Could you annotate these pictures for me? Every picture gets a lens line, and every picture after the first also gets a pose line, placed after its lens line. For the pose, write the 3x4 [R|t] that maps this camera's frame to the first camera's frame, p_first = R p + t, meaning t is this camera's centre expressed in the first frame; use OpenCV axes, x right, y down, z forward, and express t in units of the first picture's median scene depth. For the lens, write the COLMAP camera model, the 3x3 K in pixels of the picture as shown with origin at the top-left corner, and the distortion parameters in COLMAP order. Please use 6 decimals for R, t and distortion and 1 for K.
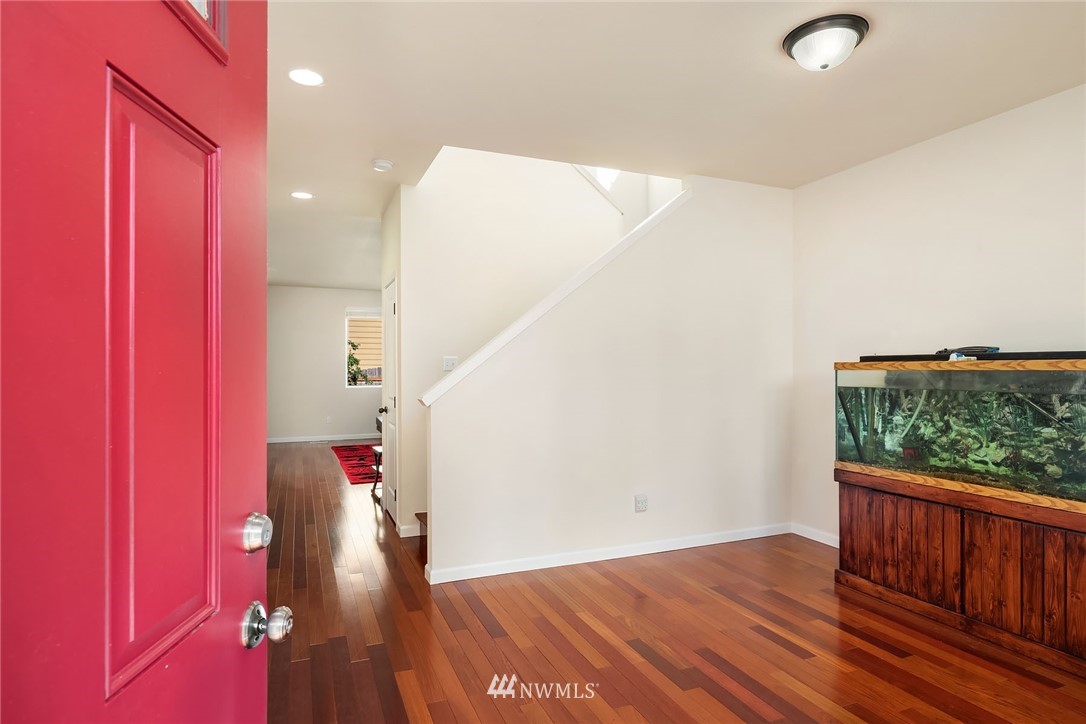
lens RADIAL K [[586.4, 0, 543.8], [0, 586.4, 366.9], [0, 0, 1]] dist [0.000915, -0.005056]
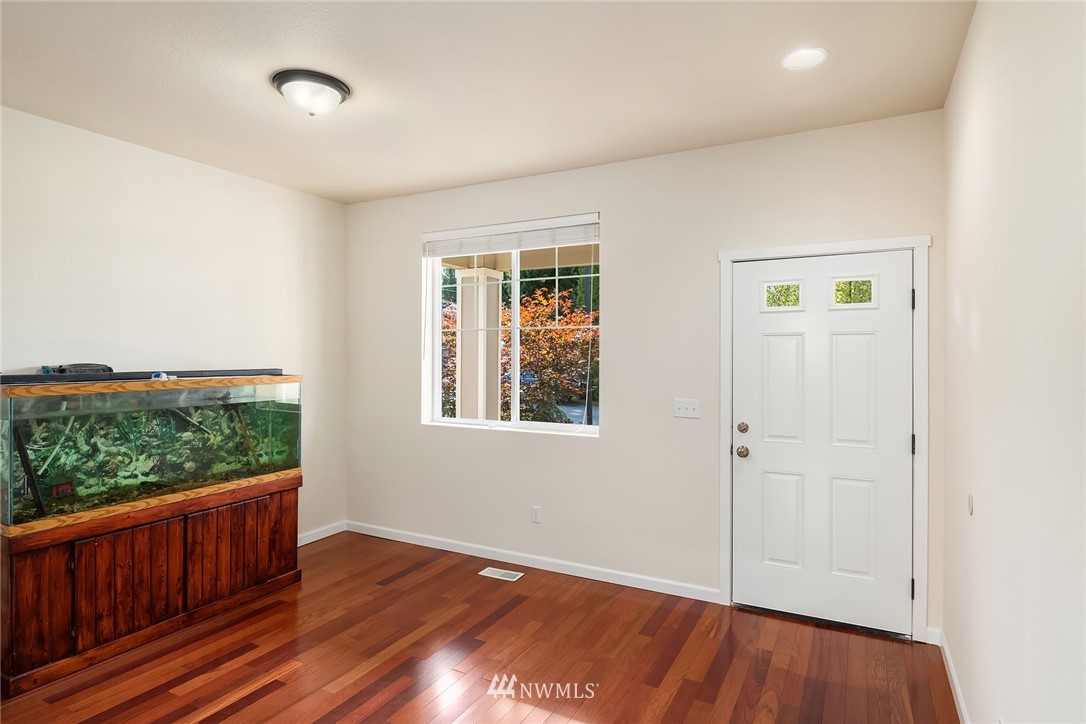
lens RADIAL K [[586.4, 0, 543.1], [0, 586.4, 358.0], [0, 0, 1]] dist [0.000915, -0.005056]
pose [[-0.640057, -0.006443, 0.768300, -0.519300], [-0.010362, 0.999946, -0.000247, -0.054801], [-0.768257, -0.008119, -0.640090, 1.124751]]
